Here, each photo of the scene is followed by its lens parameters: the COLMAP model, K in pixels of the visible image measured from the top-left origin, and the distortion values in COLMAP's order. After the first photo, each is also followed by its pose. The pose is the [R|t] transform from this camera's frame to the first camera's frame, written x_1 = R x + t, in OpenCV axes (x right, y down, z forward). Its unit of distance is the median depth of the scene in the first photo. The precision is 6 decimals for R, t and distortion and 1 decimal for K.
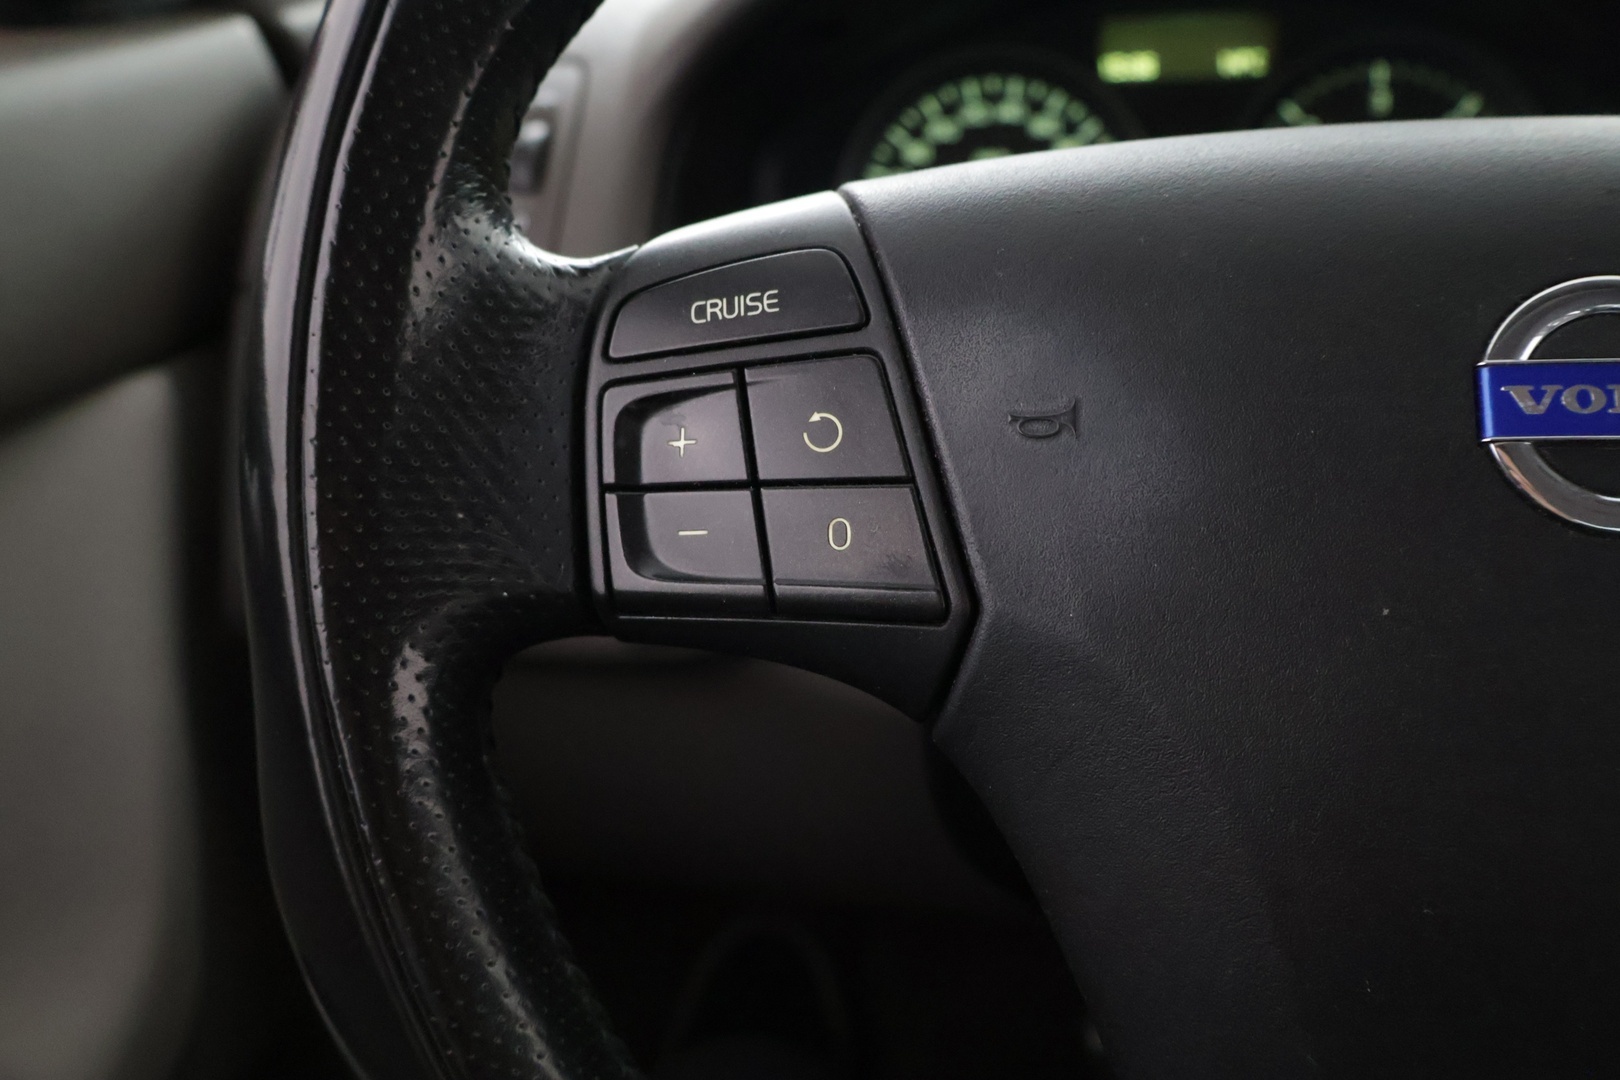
lens RADIAL K [[1551.2, 0, 797.9], [0, 1551.2, 550.9], [0, 0, 1]] dist [0.020919, 0.000000]
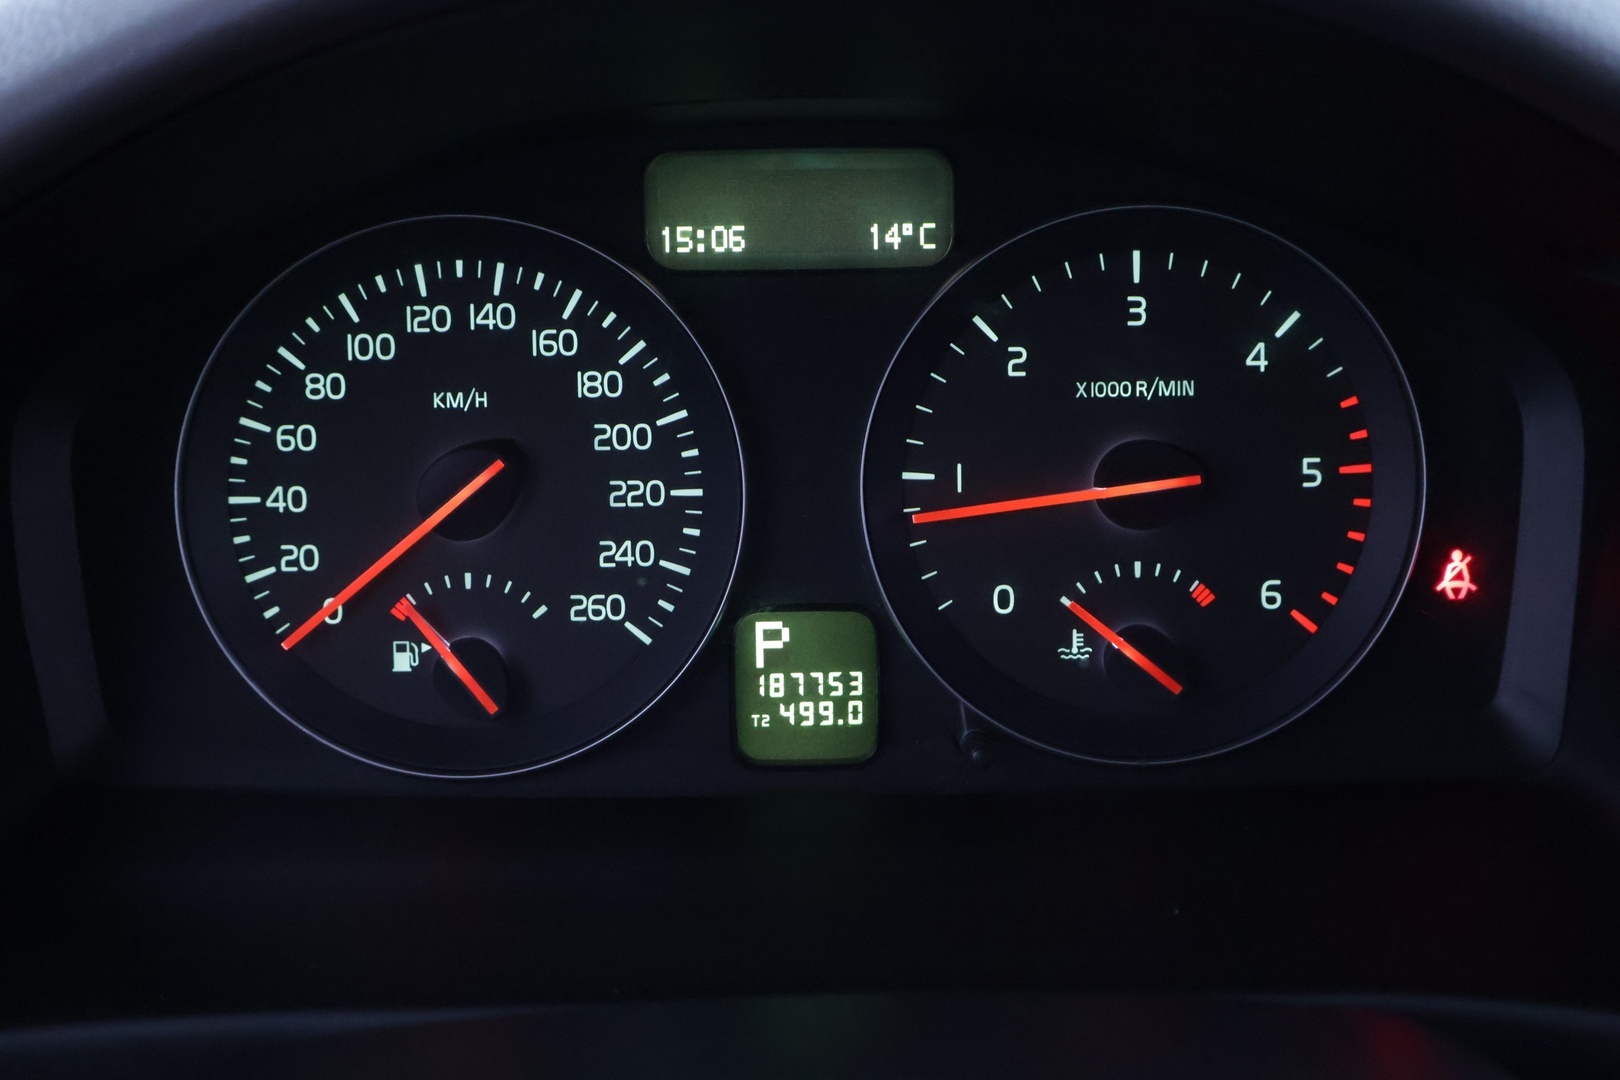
lens RADIAL K [[2281.2, 0, 816.5], [0, 2281.2, 536.8], [0, 0, 1]] dist [-0.029278, 0.000000]
pose [[0.994251, -0.010488, 0.106556, 0.399218], [0.010960, 0.999933, -0.003843, -0.486901], [-0.106508, 0.004989, 0.994299, 0.441053]]
